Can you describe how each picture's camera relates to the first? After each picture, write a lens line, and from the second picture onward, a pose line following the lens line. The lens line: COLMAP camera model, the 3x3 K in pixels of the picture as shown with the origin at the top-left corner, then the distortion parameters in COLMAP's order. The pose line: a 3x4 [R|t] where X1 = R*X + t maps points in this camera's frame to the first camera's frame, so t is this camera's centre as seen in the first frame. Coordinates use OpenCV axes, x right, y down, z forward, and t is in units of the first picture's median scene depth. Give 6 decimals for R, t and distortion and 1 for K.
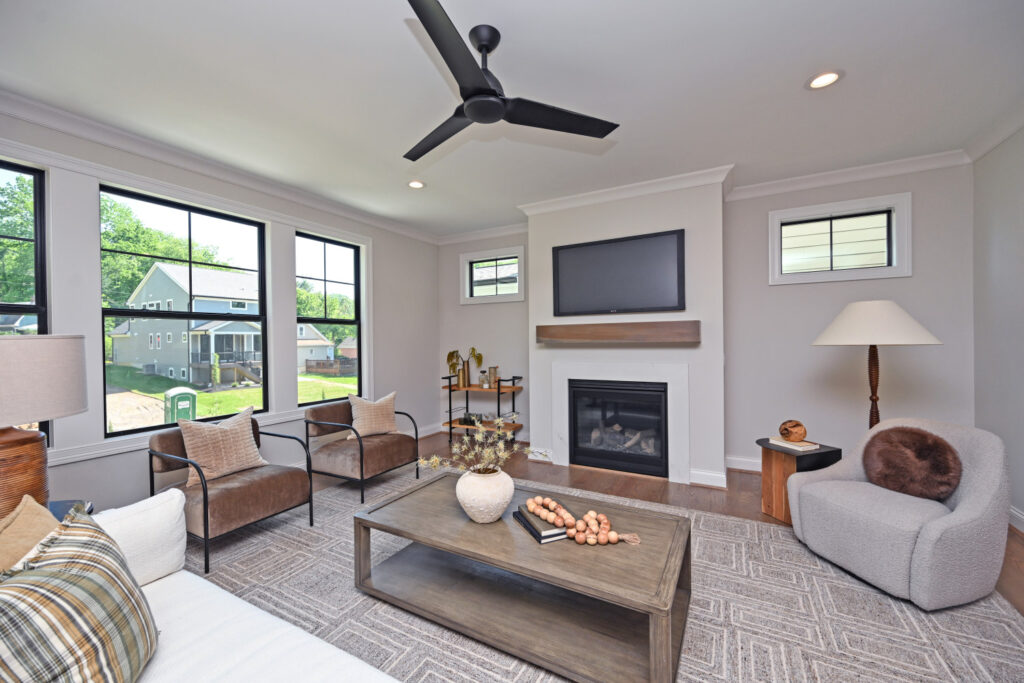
lens RADIAL K [[400.4, 0, 511.6], [0, 400.4, 342.6], [0, 0, 1]] dist [0.000682, -0.000401]
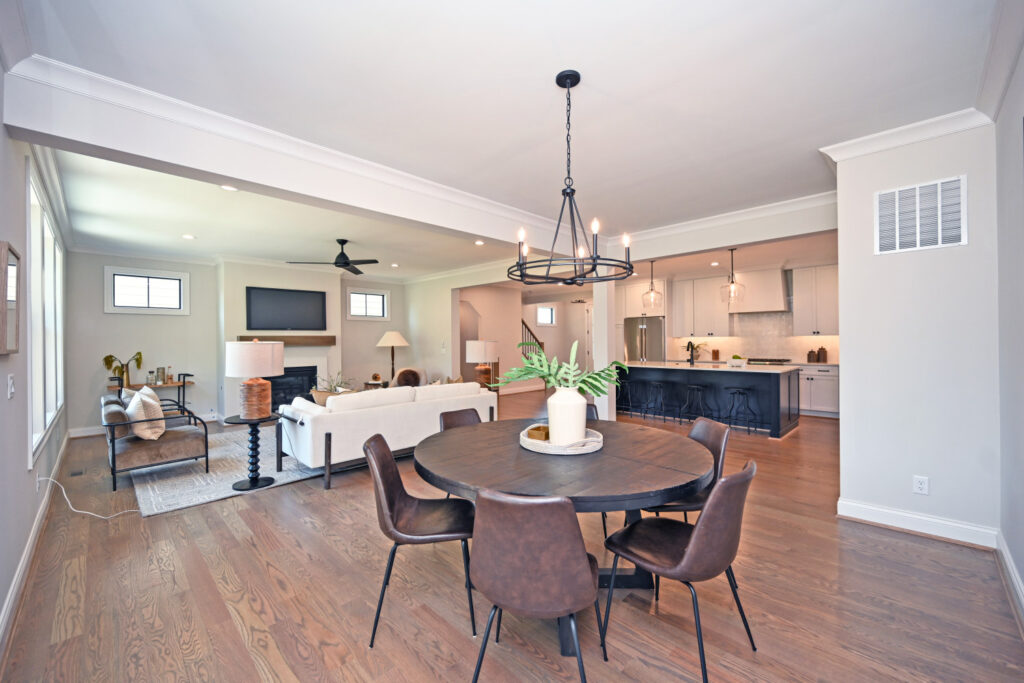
lens RADIAL K [[400.4, 0, 512.1], [0, 400.4, 340.9], [0, 0, 1]] dist [0.000682, -0.000401]
pose [[0.266246, 0.006444, 0.963883, -0.962972], [0.010187, 0.999903, -0.009499, 0.002020], [-0.963851, 0.012348, 0.266155, -0.368215]]
